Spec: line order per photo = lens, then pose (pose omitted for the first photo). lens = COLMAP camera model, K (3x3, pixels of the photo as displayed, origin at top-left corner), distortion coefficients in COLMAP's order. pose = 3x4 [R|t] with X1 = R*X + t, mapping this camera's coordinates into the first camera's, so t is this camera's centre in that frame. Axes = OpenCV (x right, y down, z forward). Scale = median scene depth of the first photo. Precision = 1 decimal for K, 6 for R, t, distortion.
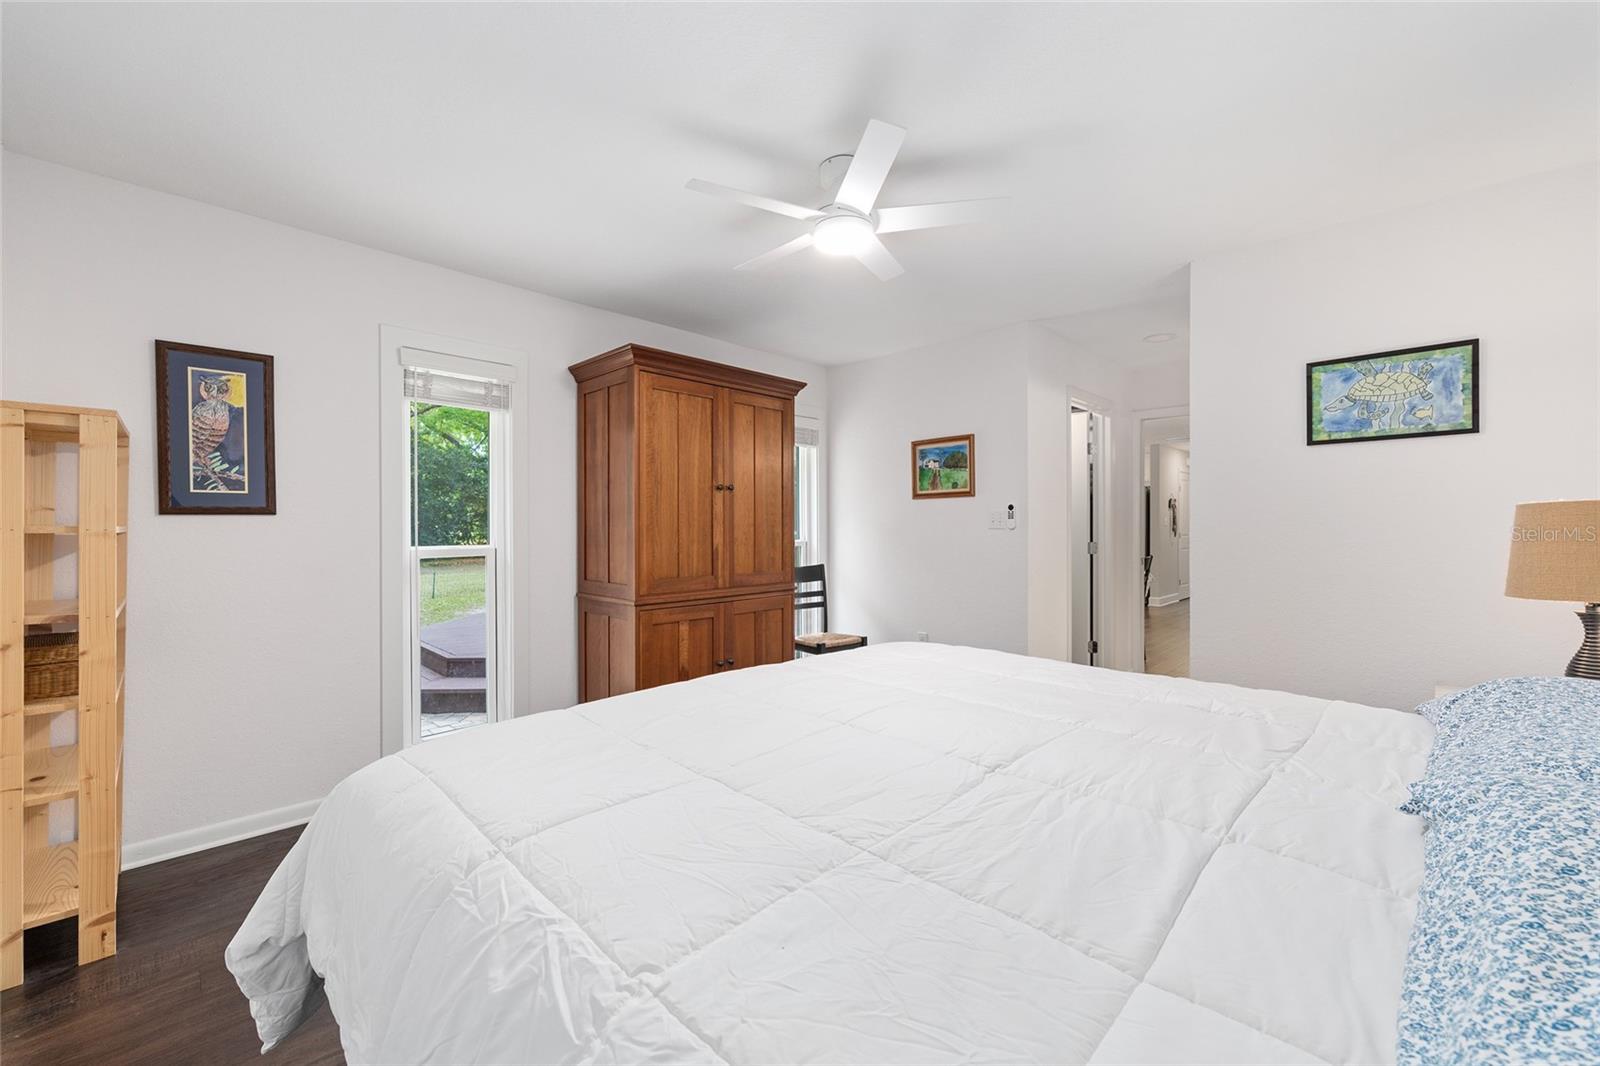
lens RADIAL K [[643.9, 0, 797.4], [0, 643.9, 530.9], [0, 0, 1]] dist [-0.002578, 0.001143]
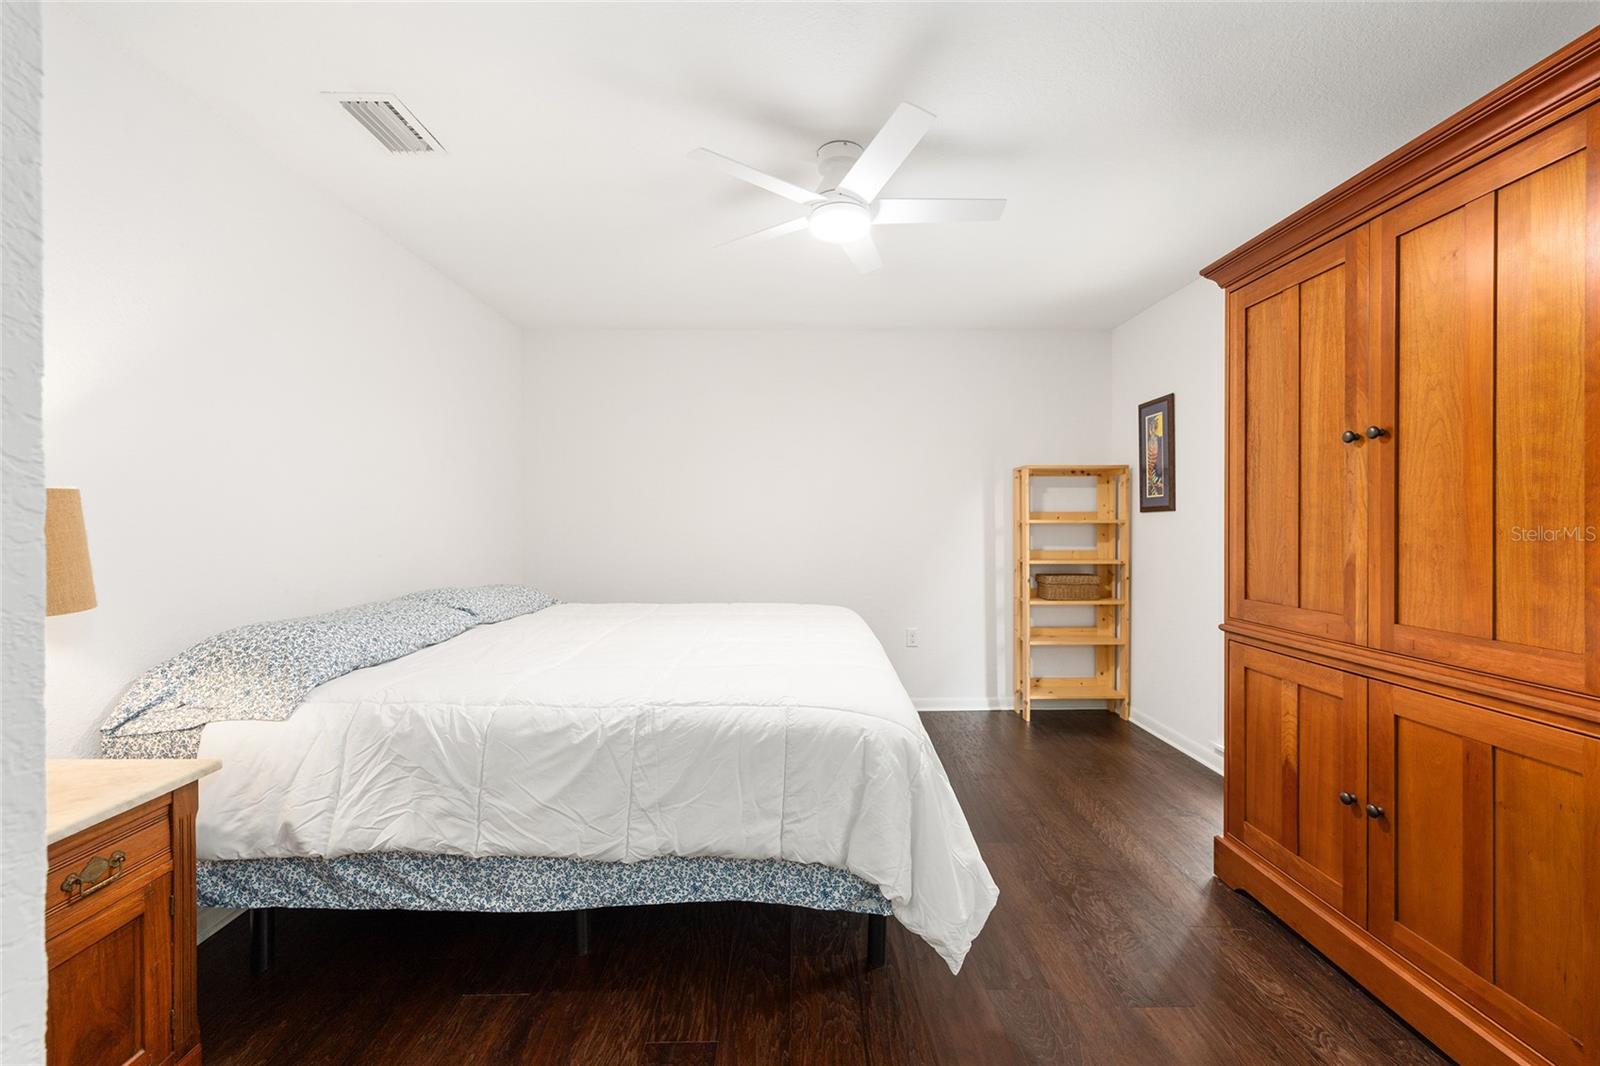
lens RADIAL K [[643.9, 0, 798.3], [0, 643.9, 528.4], [0, 0, 1]] dist [-0.002578, 0.001143]
pose [[-0.708950, 0.012087, -0.705155, 0.521815], [0.006967, 0.999924, 0.010135, -0.005645], [0.705224, 0.002273, -0.708981, 1.061720]]
